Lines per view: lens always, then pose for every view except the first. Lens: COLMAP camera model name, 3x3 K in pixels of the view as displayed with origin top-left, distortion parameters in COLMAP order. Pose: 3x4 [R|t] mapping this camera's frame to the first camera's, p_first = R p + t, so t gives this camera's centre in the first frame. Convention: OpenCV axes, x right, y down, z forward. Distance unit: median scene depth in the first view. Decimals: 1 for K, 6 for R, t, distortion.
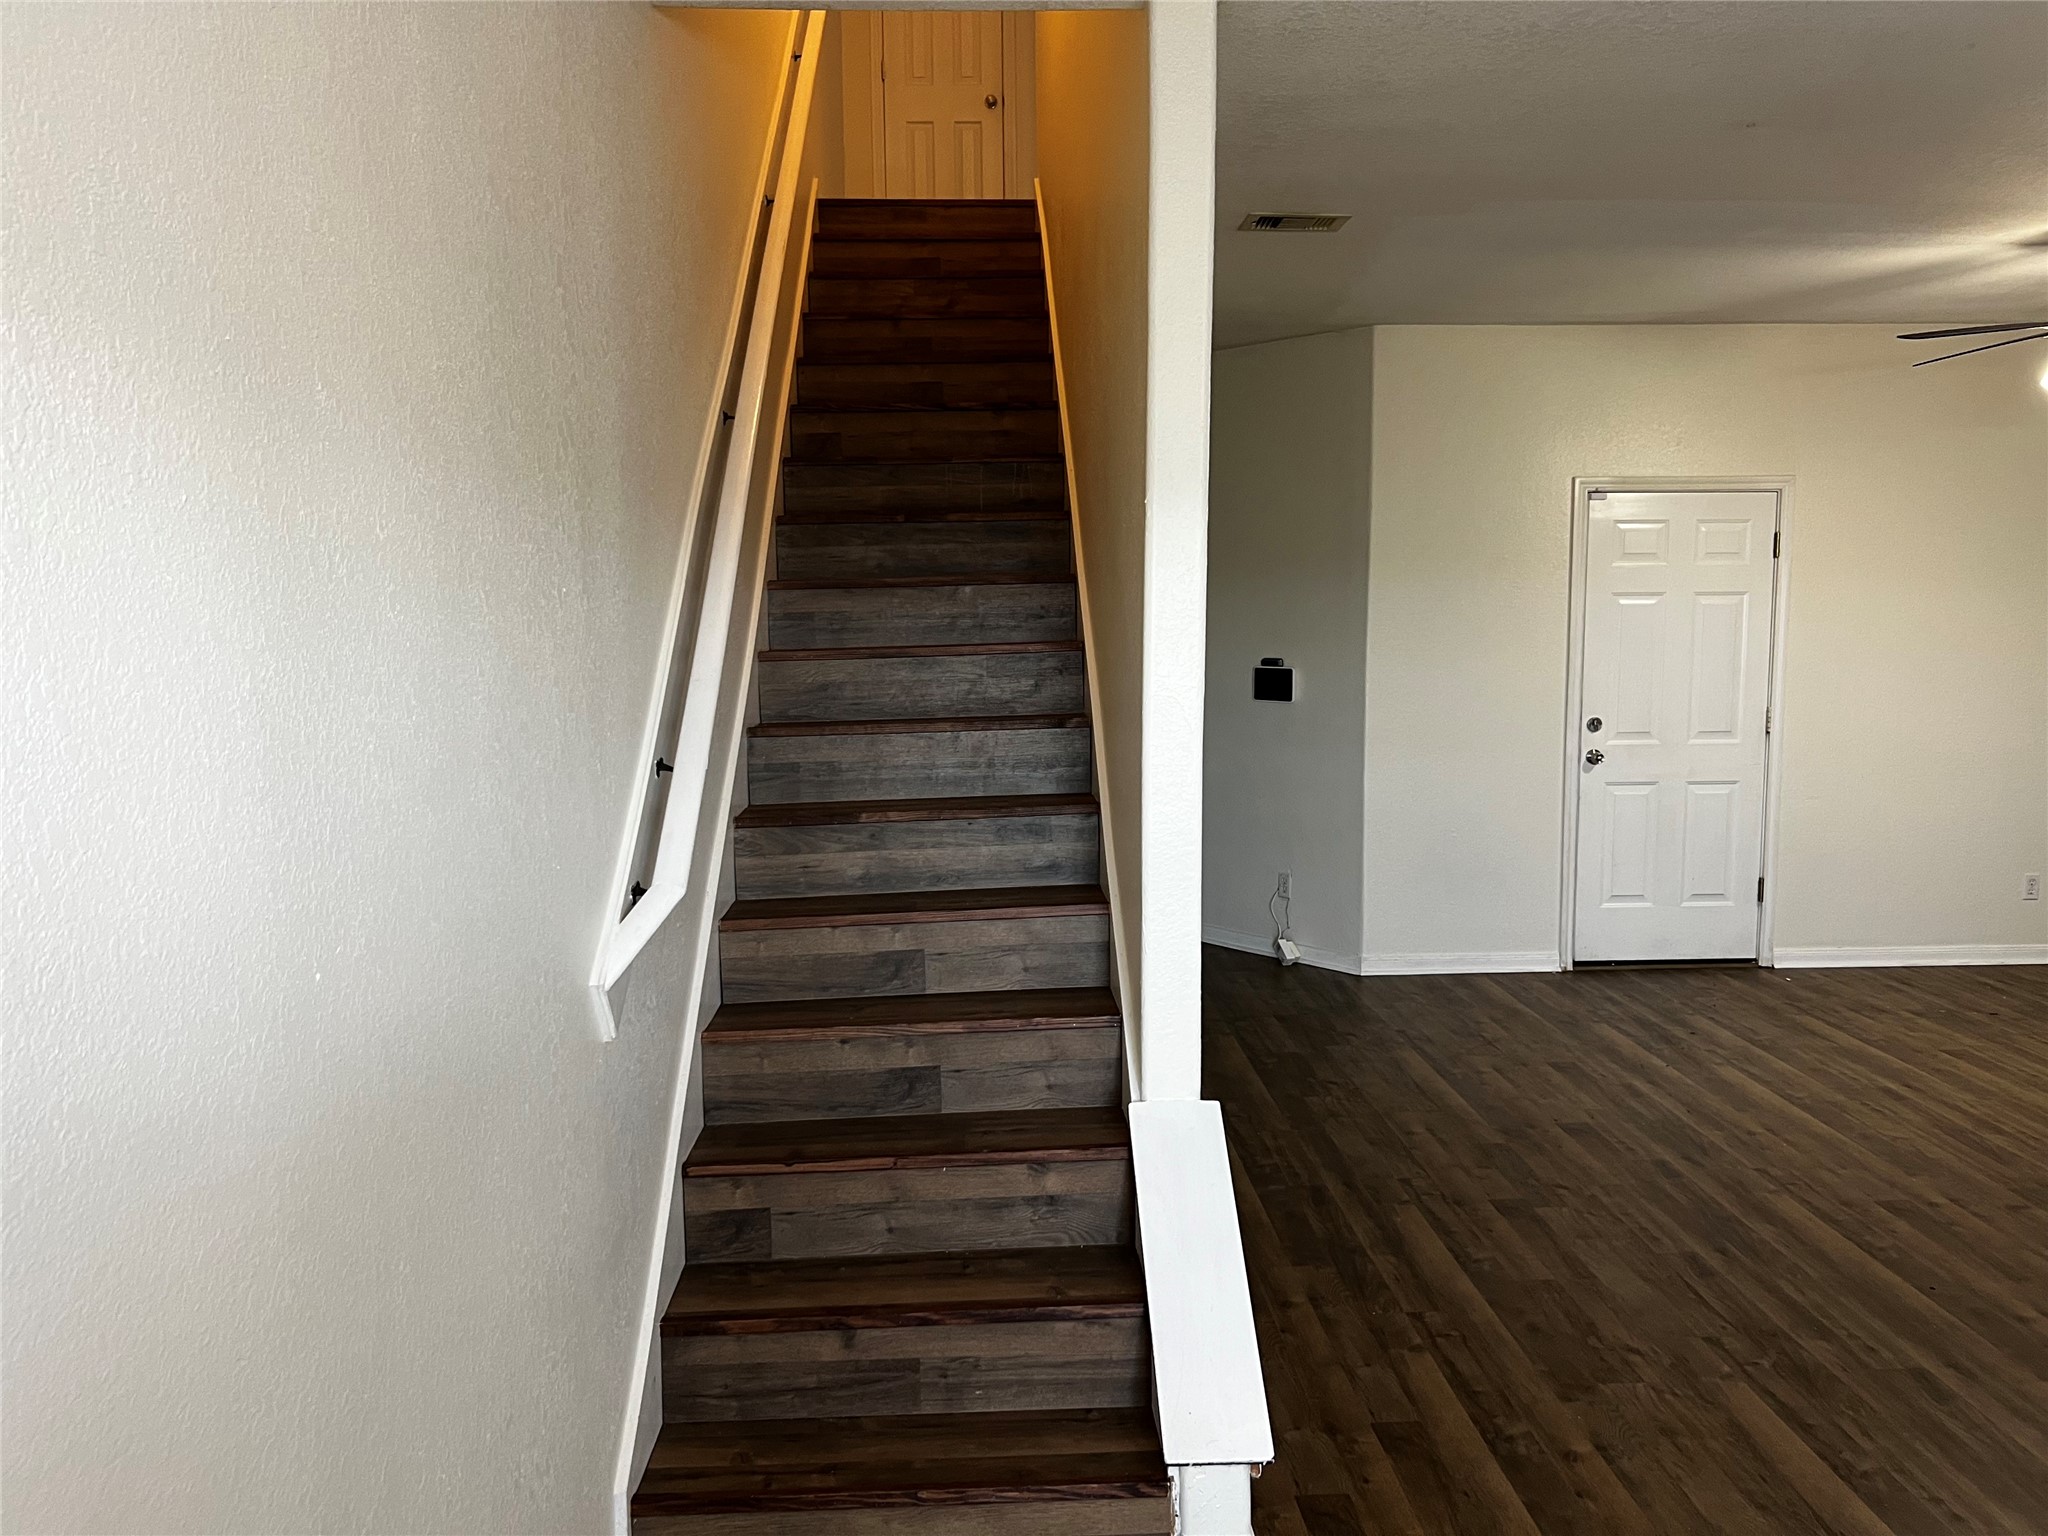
lens RADIAL K [[1552.0, 0, 1028.7], [0, 1552.0, 771.1], [0, 0, 1]] dist [0.050004, -0.059640]
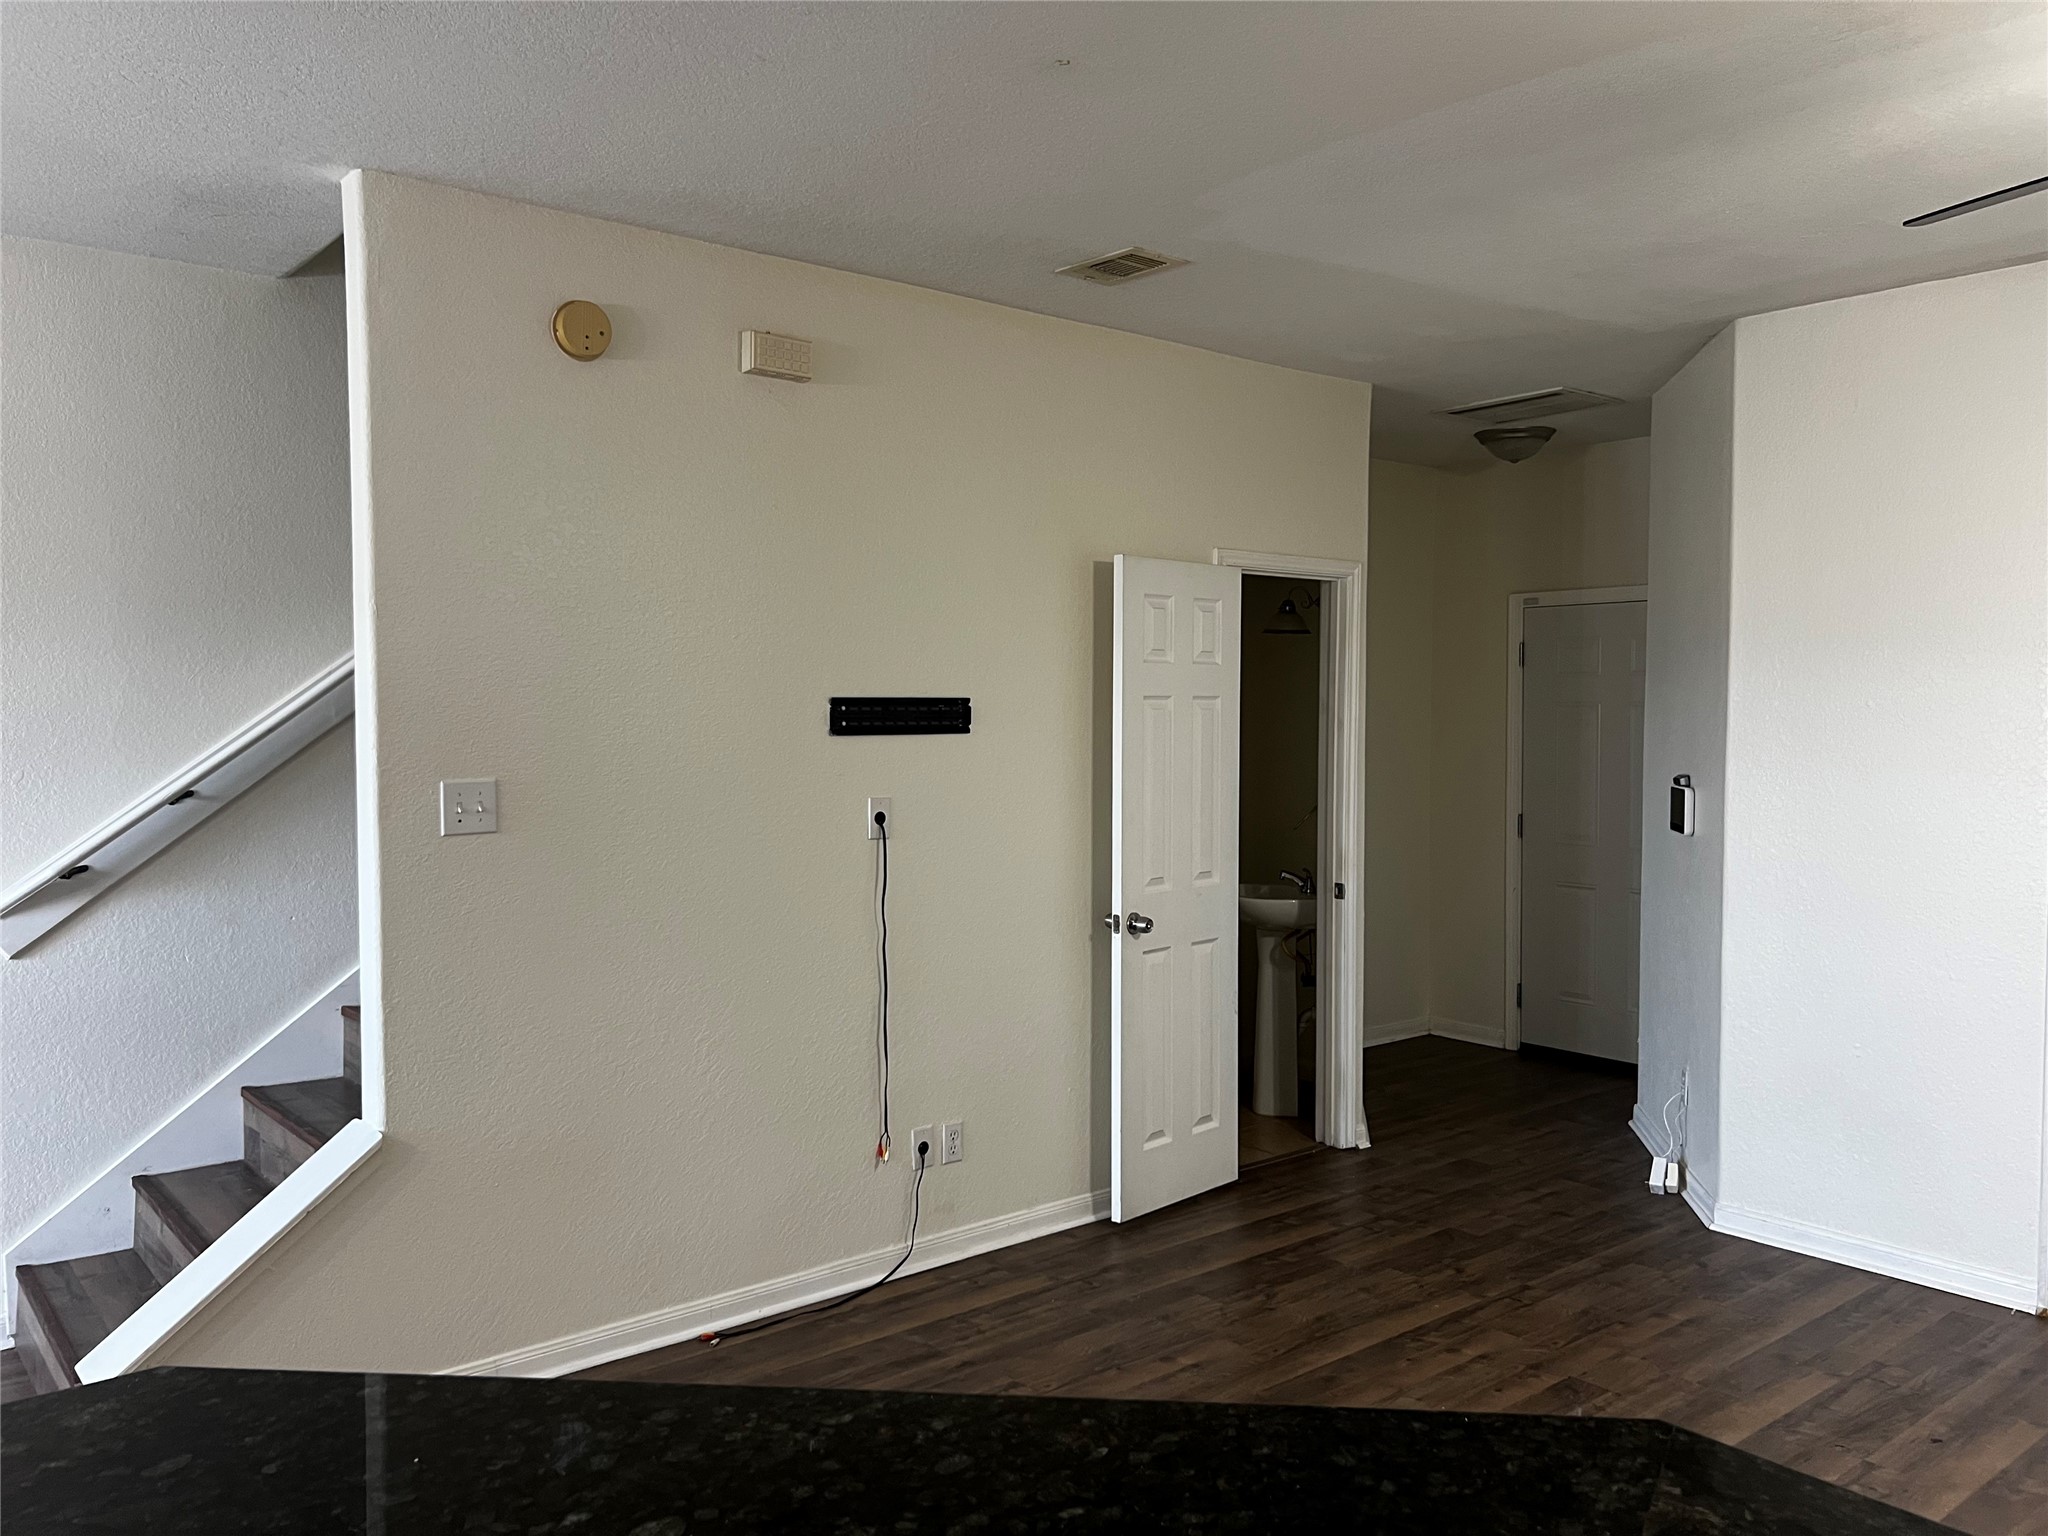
lens RADIAL K [[1552.0, 0, 1024.4], [0, 1552.0, 756.1], [0, 0, 1]] dist [0.050004, -0.059640]
pose [[0.601475, 0.034931, -0.798128, 1.473936], [-0.098782, 0.994629, -0.030912, -0.071899], [0.792761, 0.097433, 0.601695, 0.781882]]
